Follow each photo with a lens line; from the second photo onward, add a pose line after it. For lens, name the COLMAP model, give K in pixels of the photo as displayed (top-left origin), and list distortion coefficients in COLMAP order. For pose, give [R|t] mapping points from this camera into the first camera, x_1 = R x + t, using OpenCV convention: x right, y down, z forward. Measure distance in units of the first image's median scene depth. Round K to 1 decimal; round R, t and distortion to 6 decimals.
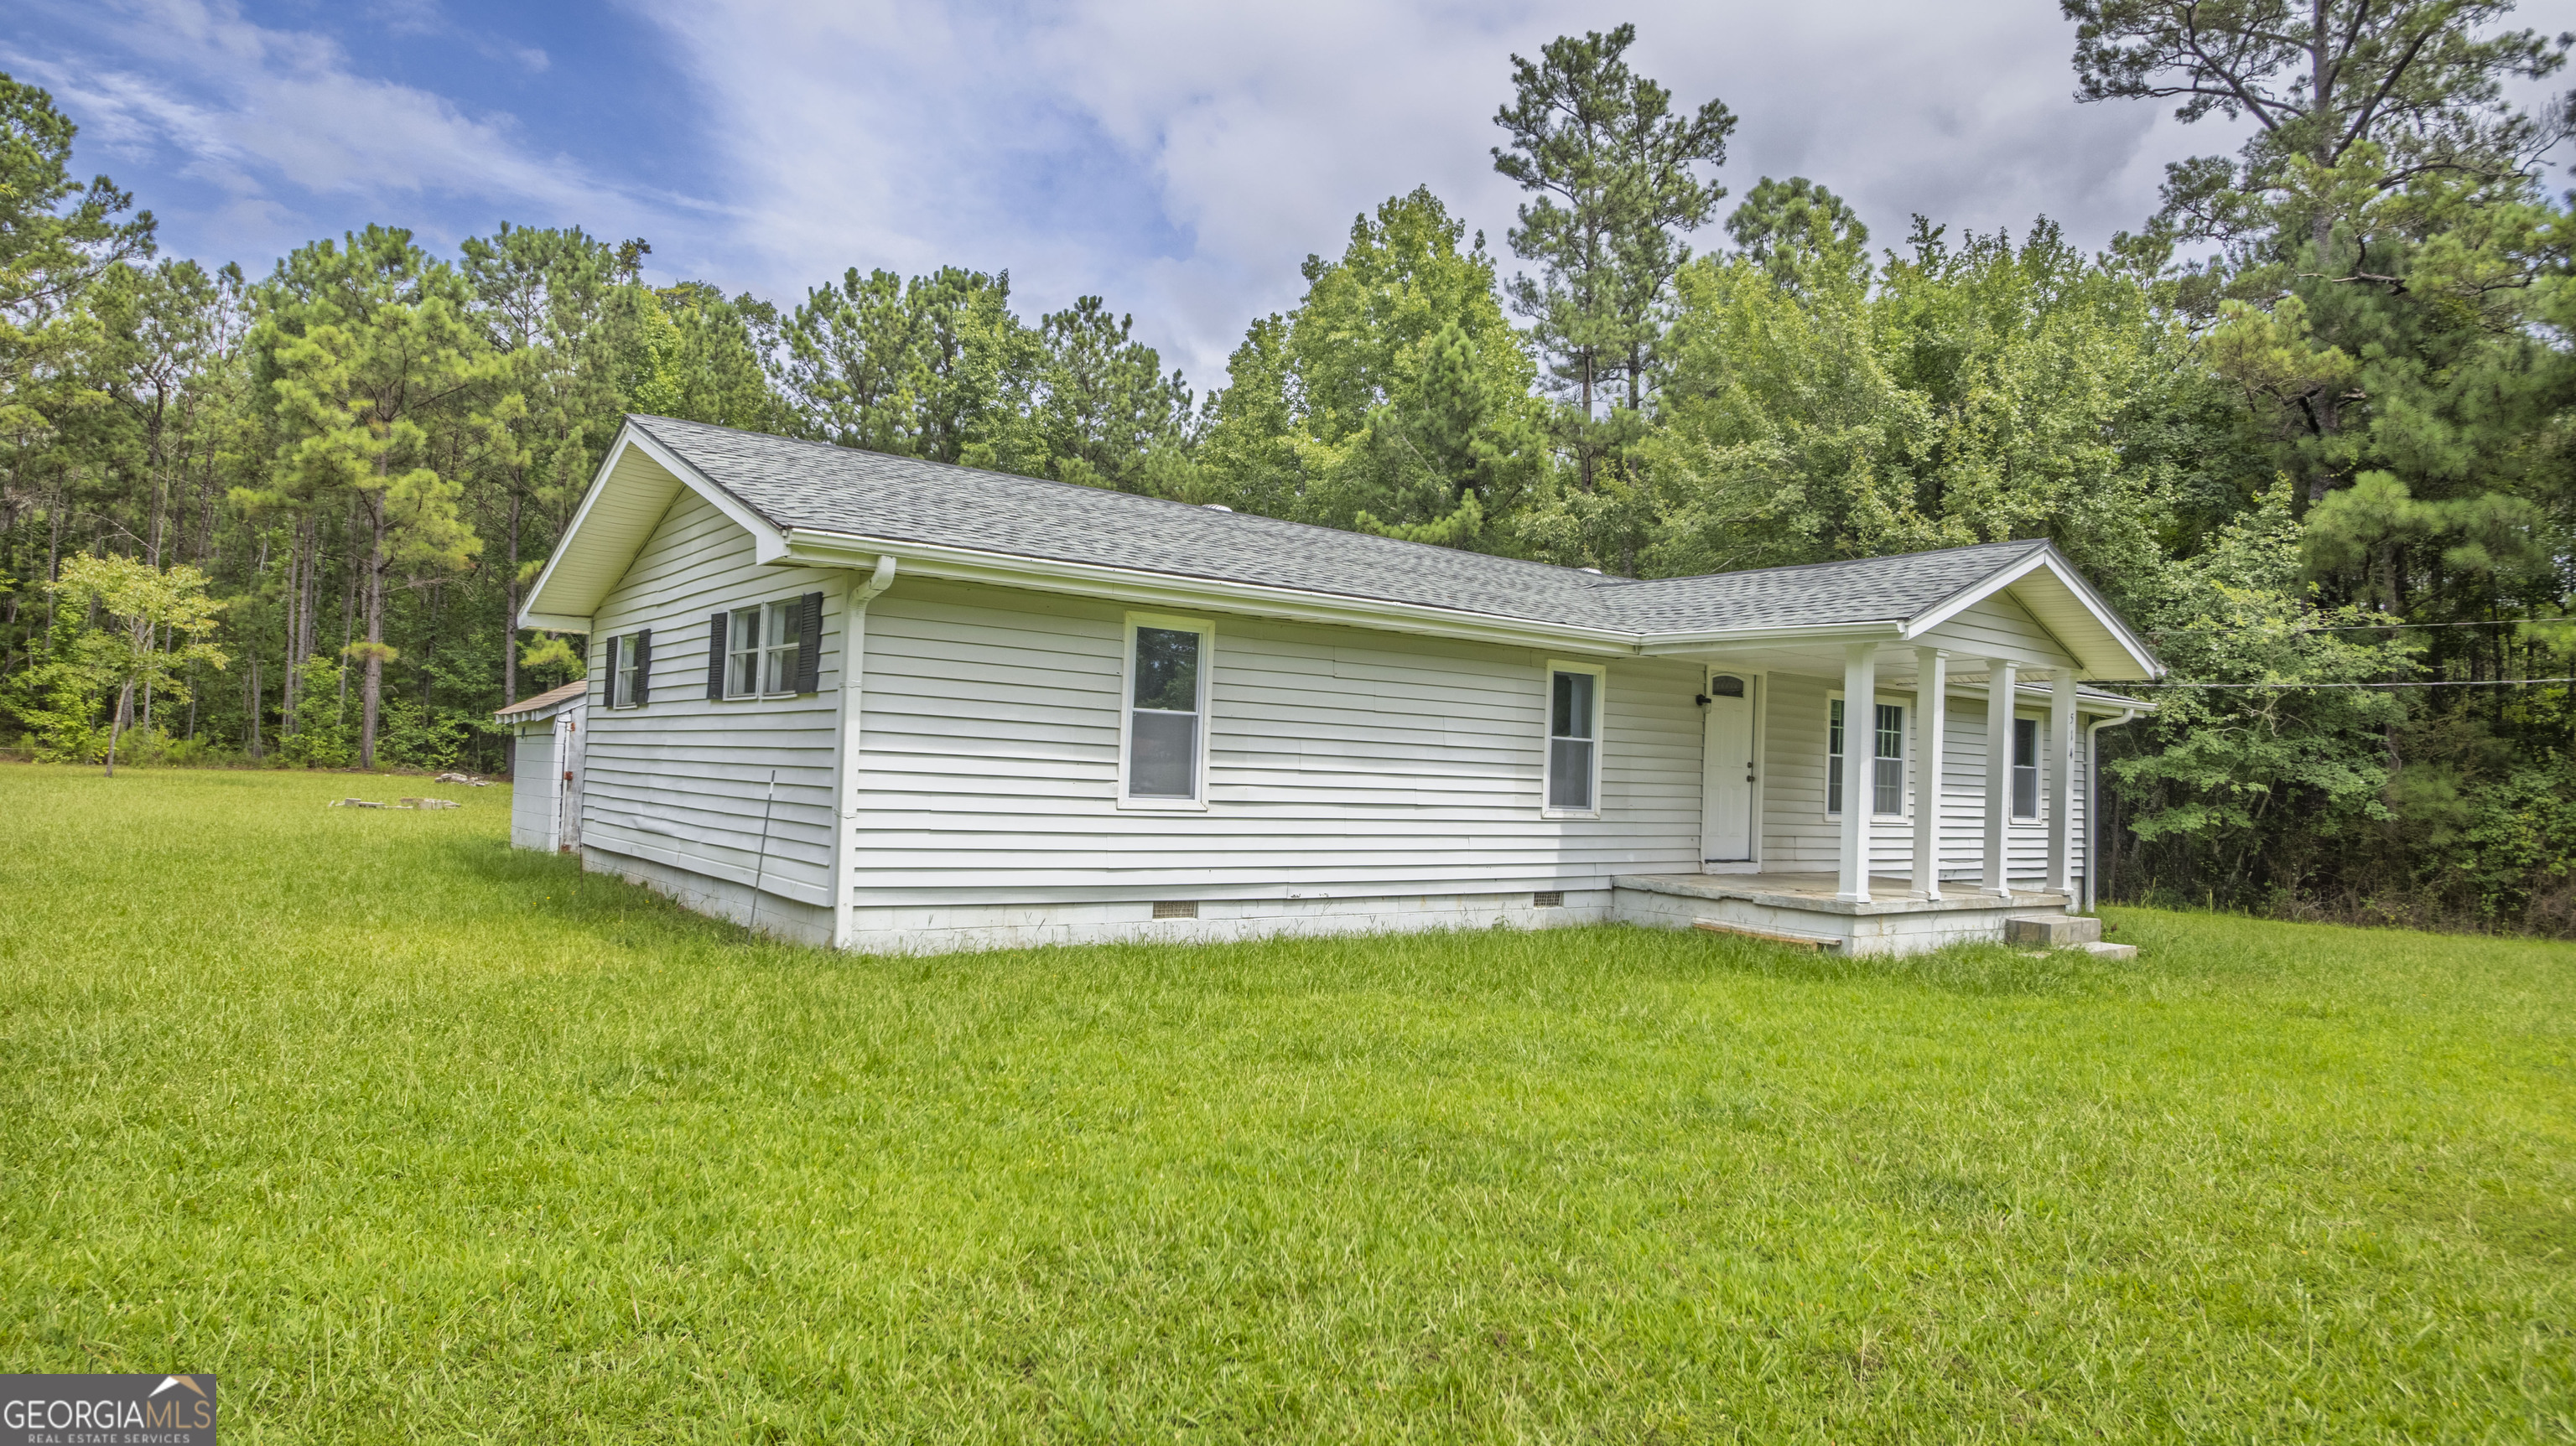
lens RADIAL K [[1533.7, 0, 1288.0], [0, 1533.7, 723.0], [0, 0, 1]] dist [-0.002964, -0.021538]
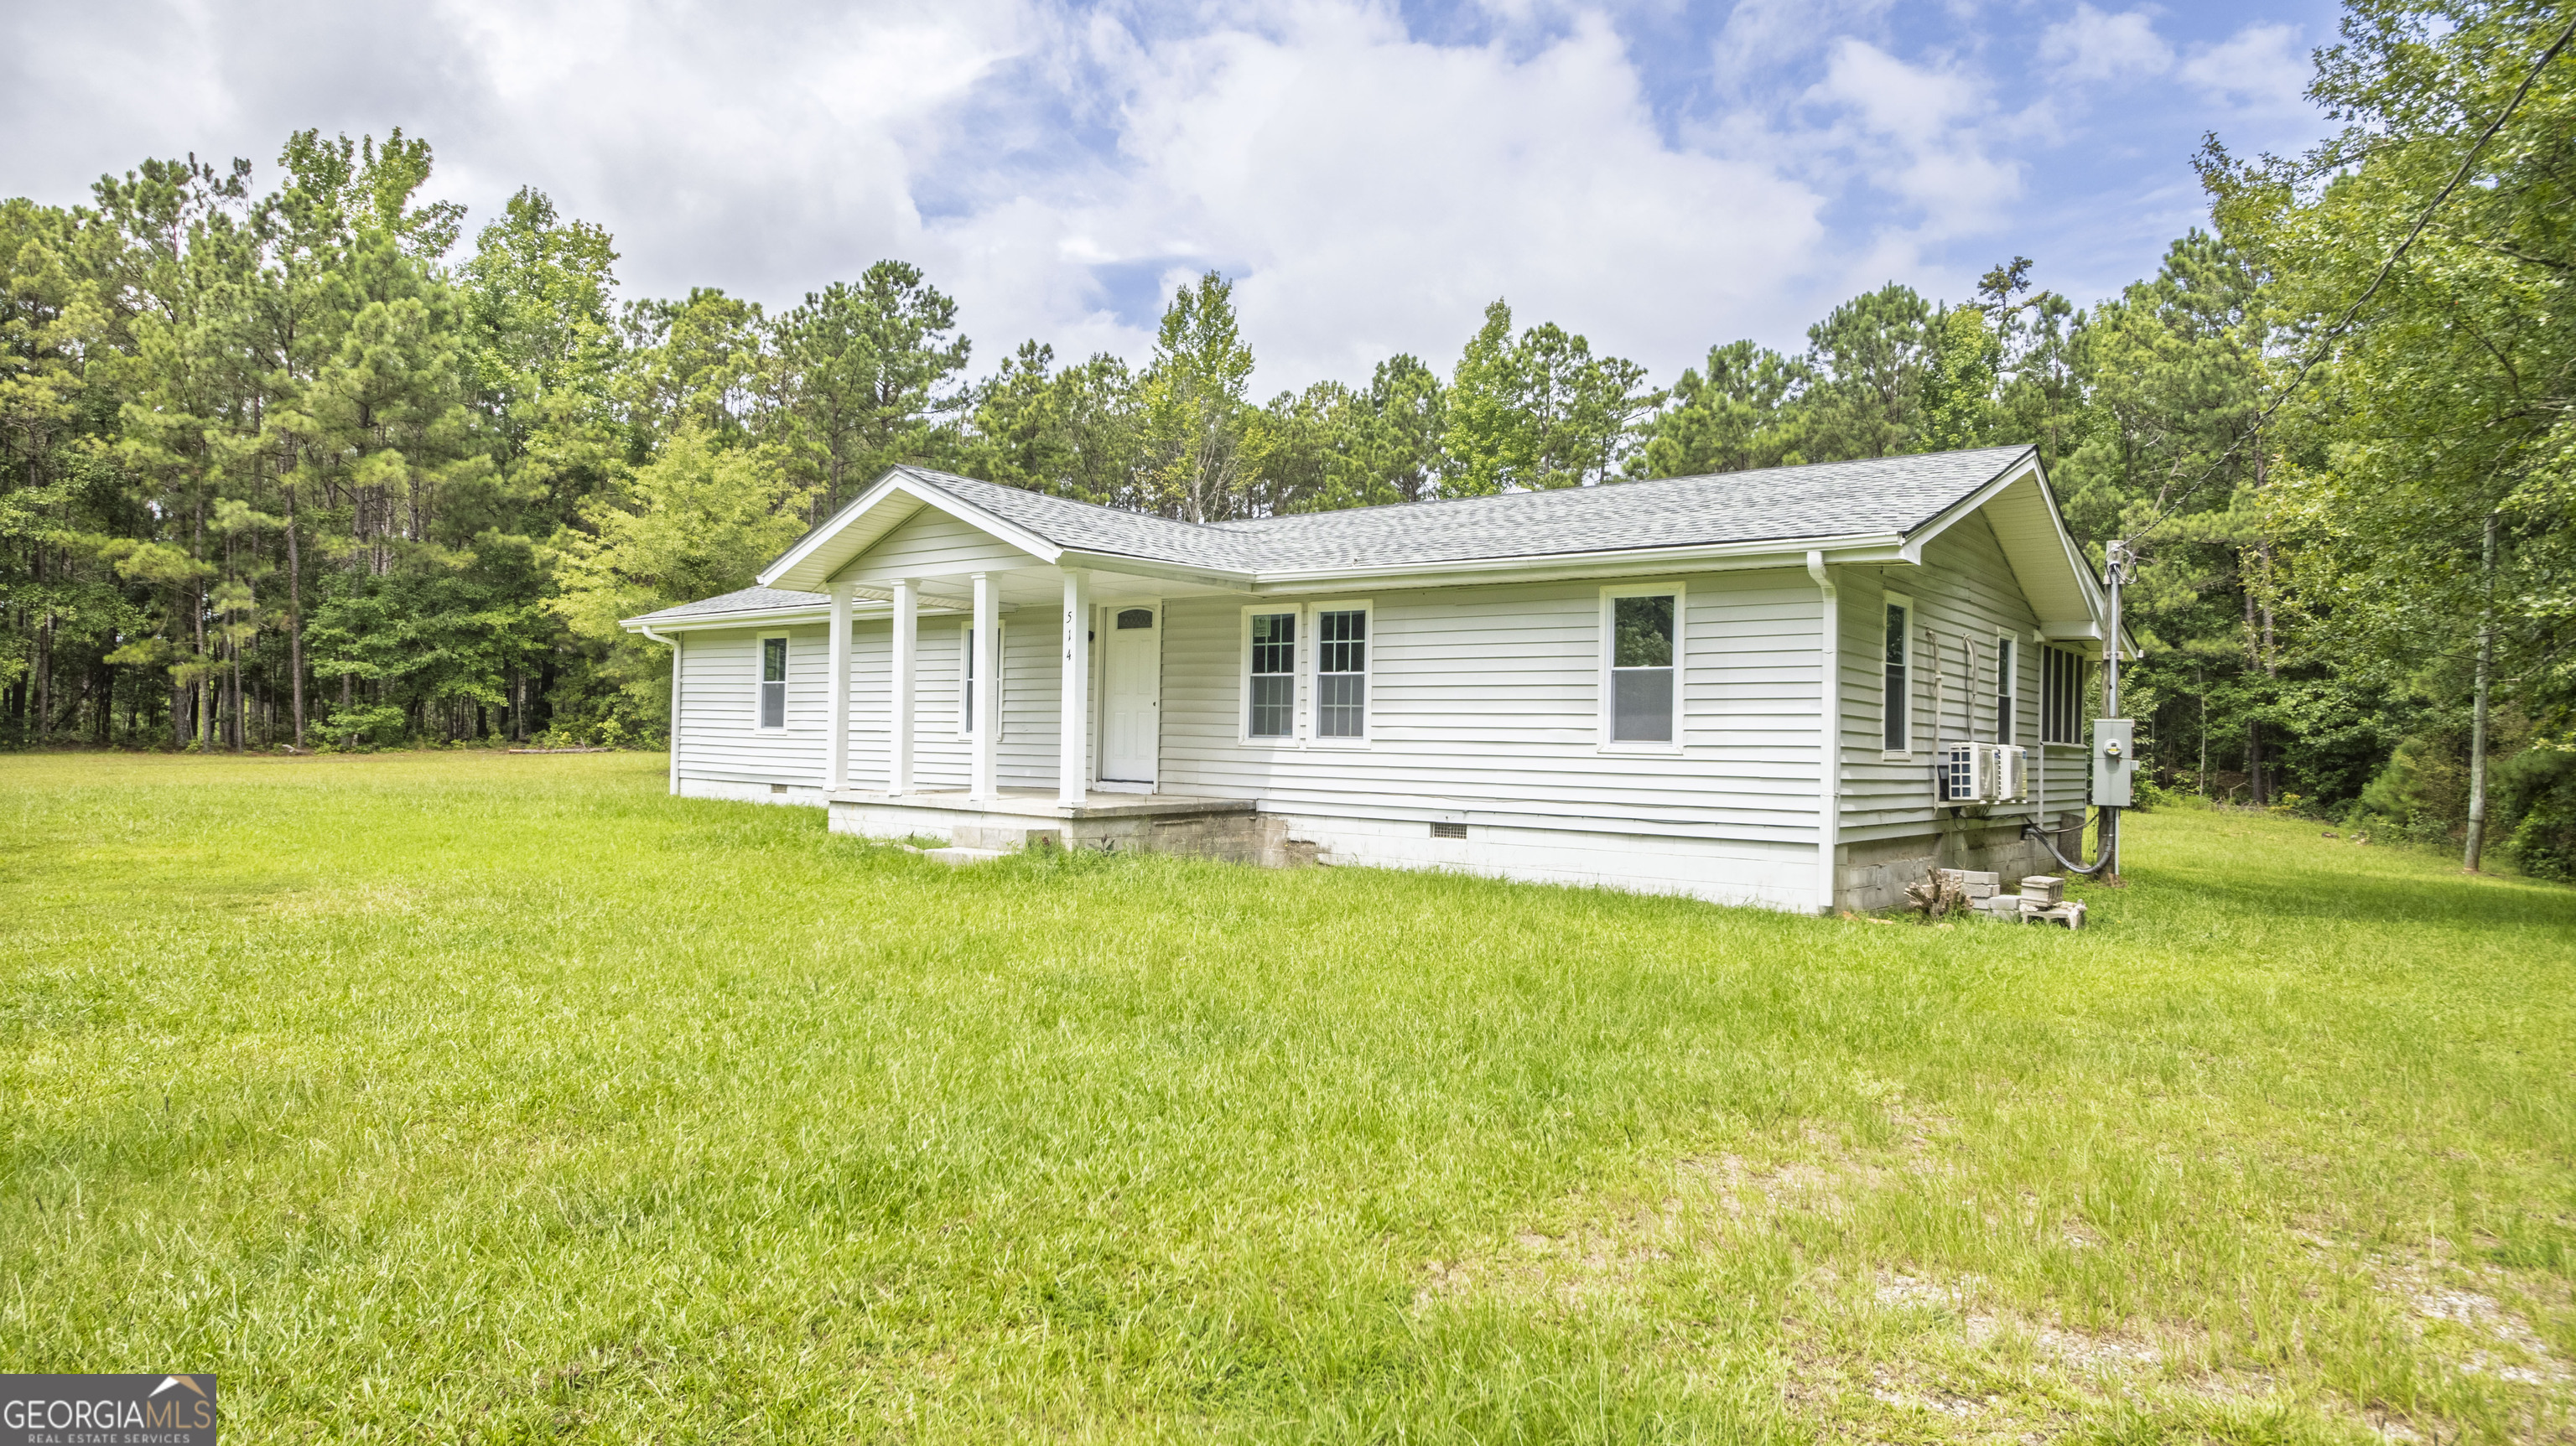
lens RADIAL K [[1086.2, 0, 1288.0], [0, 1086.2, 723.0], [0, 0, 1]] dist [-0.000275, -0.000045]
pose [[0.398067, -0.030214, -0.916859, 0.690101], [0.040205, 0.999072, -0.015467, 0.044297], [0.916475, -0.030706, 0.398912, 0.526421]]
